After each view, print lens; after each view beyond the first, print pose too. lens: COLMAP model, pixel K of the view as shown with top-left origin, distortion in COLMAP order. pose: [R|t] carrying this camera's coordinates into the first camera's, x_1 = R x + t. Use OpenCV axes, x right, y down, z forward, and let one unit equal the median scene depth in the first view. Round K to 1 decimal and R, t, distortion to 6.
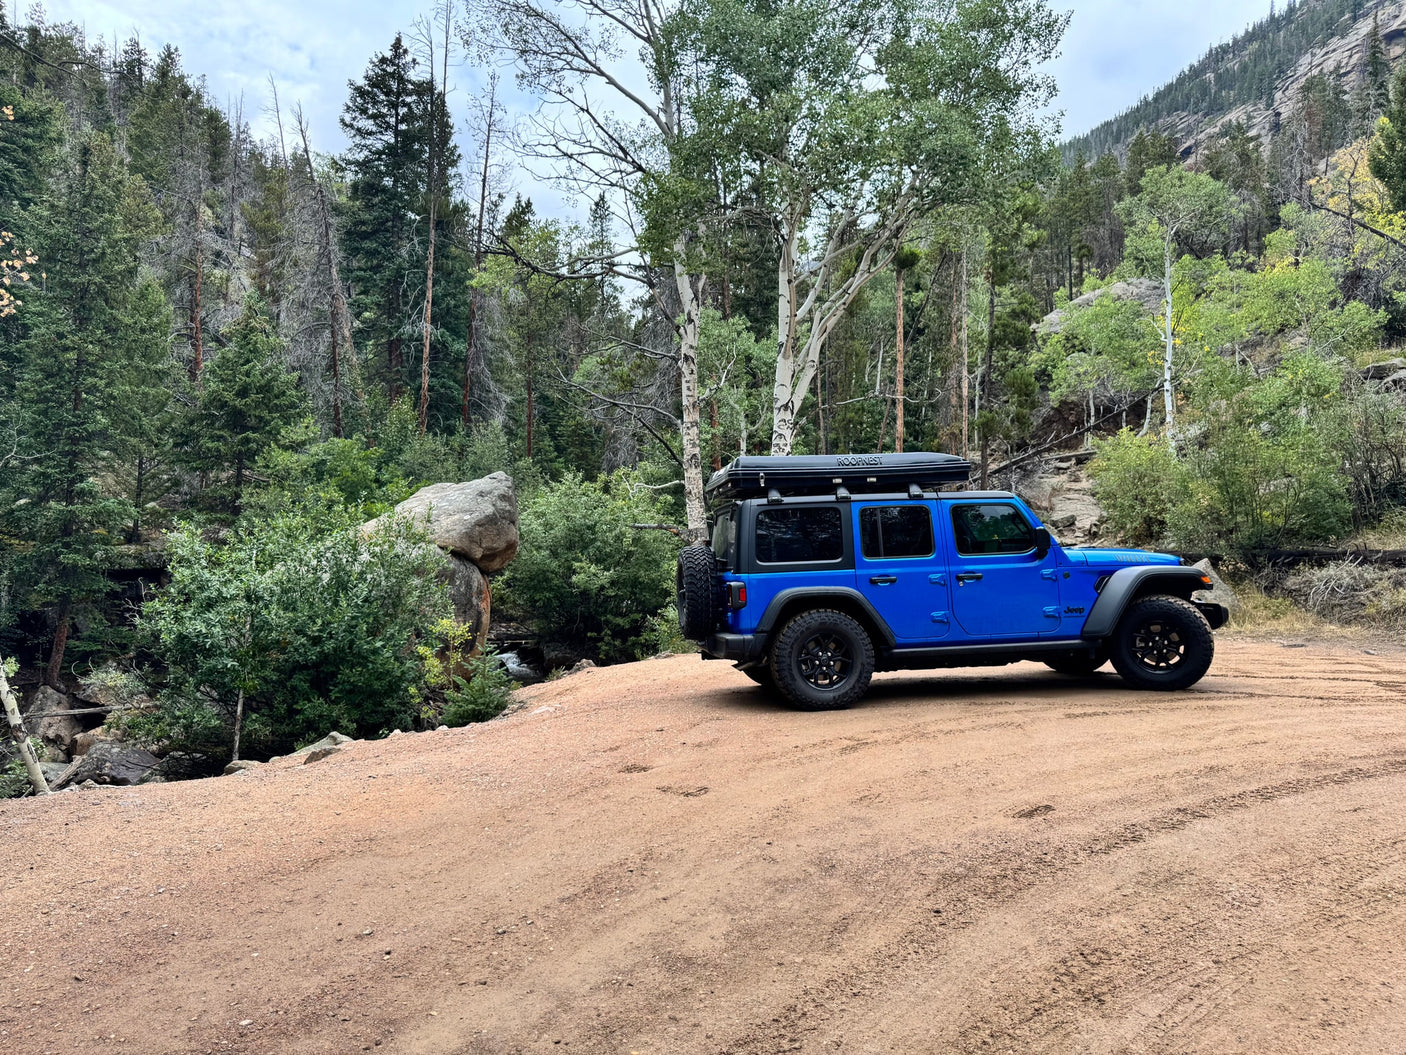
lens RADIAL K [[1016.4, 0, 777.2], [0, 1016.4, 523.8], [0, 0, 1]] dist [0.111986, -0.196508]
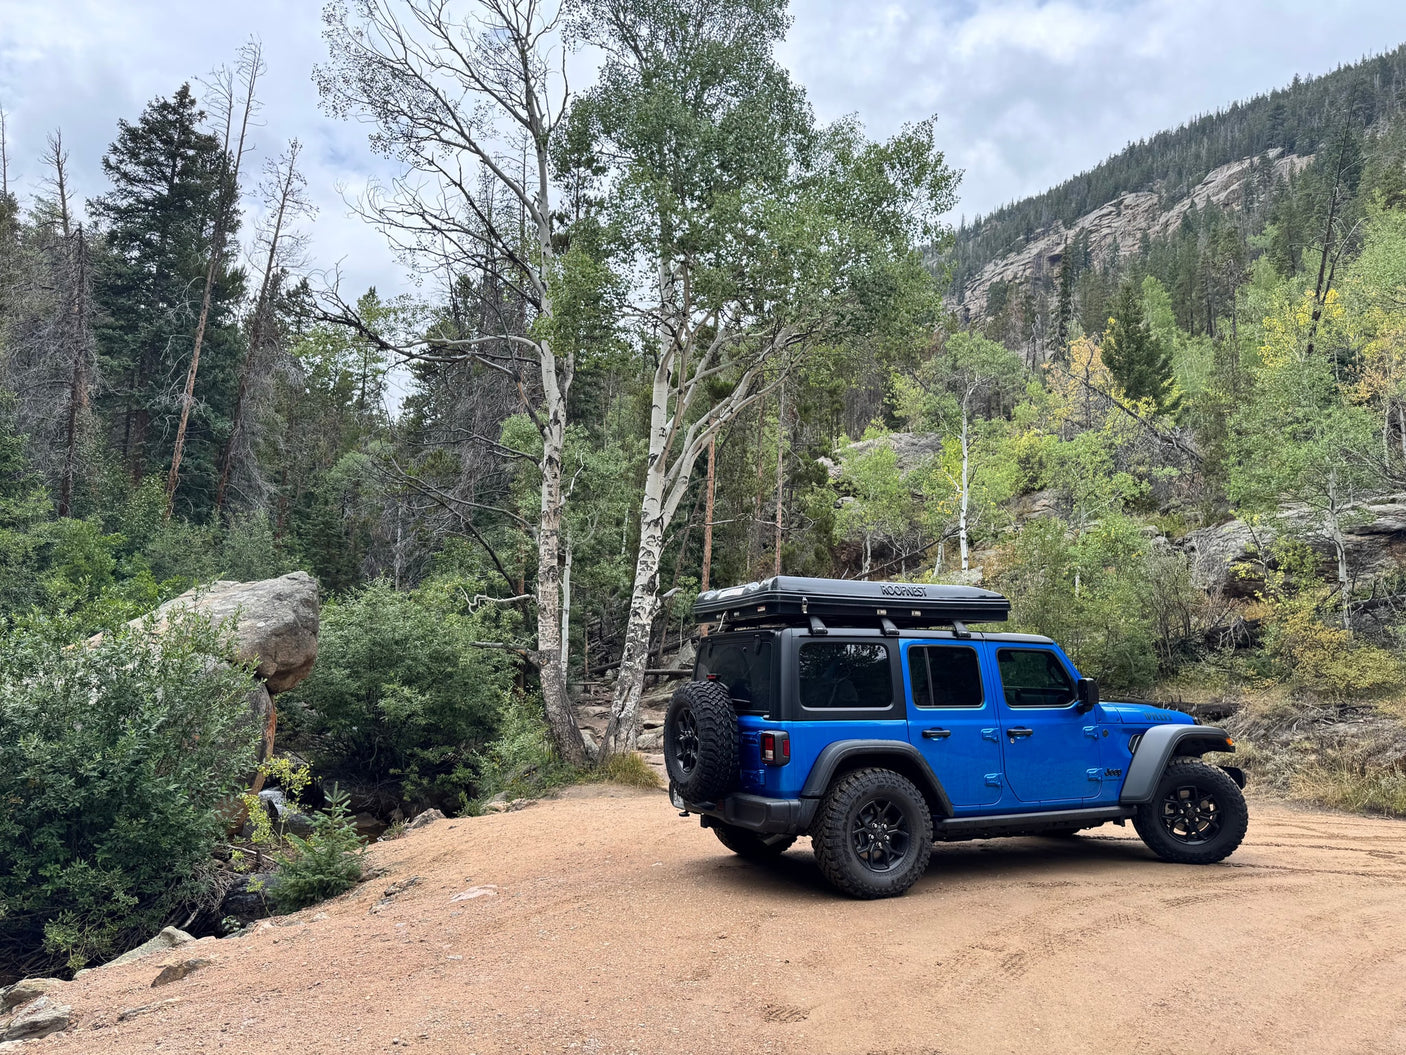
lens RADIAL K [[966.4, 0, 703.0], [0, 966.4, 527.5], [0, 0, 1]] dist [0.066143, -0.087001]
pose [[0.963403, 0.080616, 0.255646, -0.164045], [-0.049192, 0.990679, -0.127025, -0.001175], [-0.263504, 0.109800, 0.958389, 0.140915]]
